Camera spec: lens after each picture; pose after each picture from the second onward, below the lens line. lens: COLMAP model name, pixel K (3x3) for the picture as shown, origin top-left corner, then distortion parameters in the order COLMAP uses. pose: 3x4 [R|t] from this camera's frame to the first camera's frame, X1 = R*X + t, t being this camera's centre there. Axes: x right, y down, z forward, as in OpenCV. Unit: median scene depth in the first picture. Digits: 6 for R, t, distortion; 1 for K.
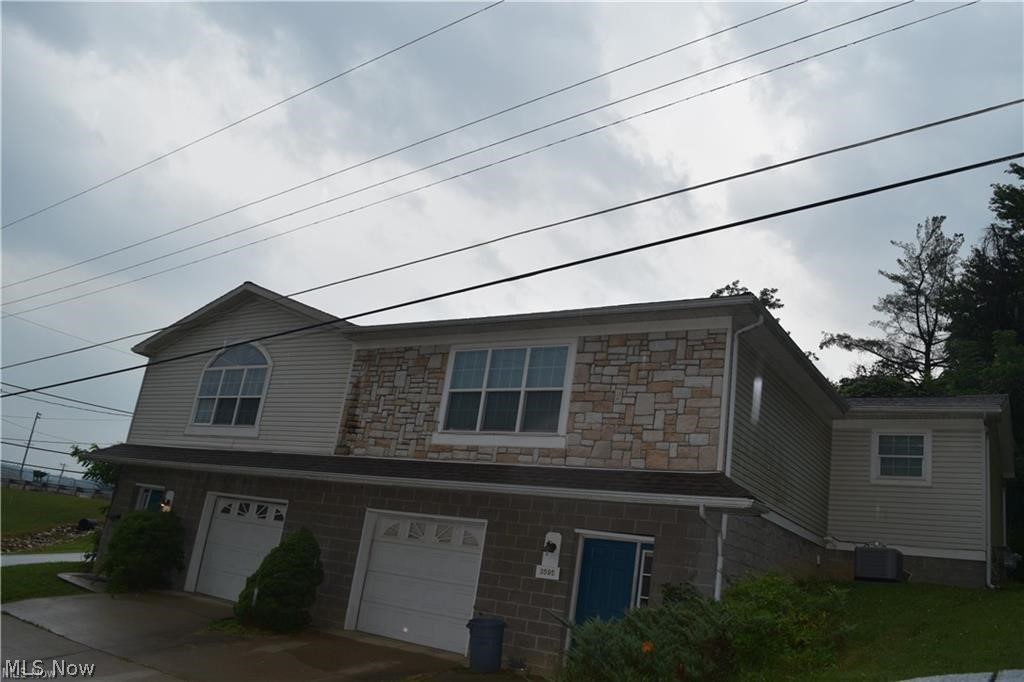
lens RADIAL K [[806.5, 0, 512.0], [0, 806.5, 341.0], [0, 0, 1]] dist [-0.093627, 0.010903]
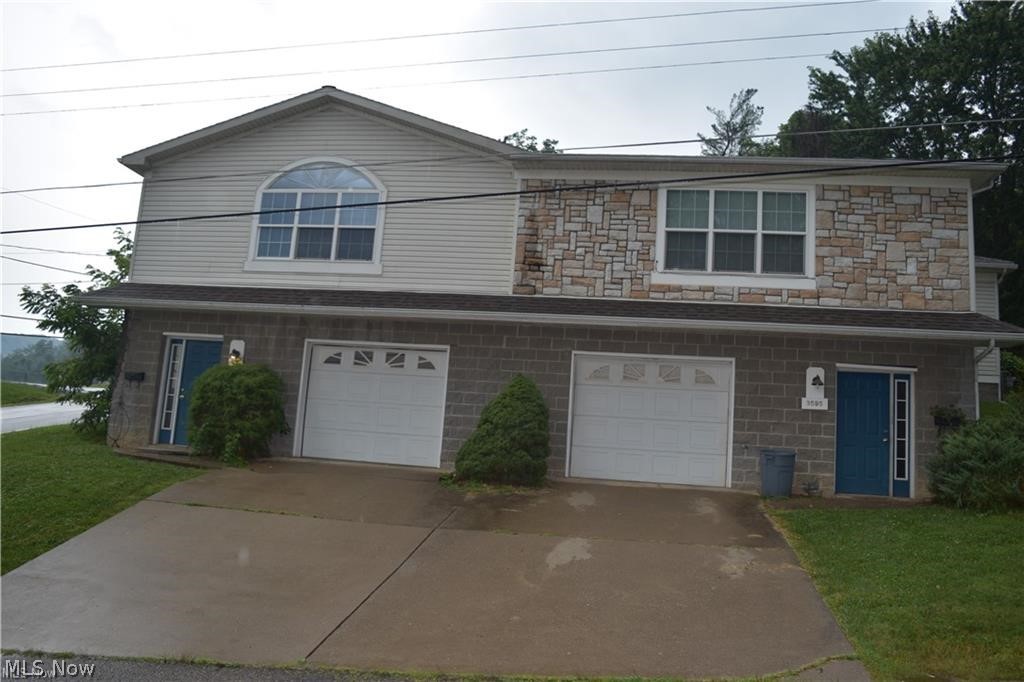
lens RADIAL K [[806.5, 0, 512.0], [0, 806.5, 341.0], [0, 0, 1]] dist [-0.093627, 0.010903]
pose [[0.908156, -0.018540, 0.418222, -0.657397], [-0.062614, 0.981765, 0.179489, 0.031872], [-0.413923, -0.189190, 0.890435, 0.189526]]
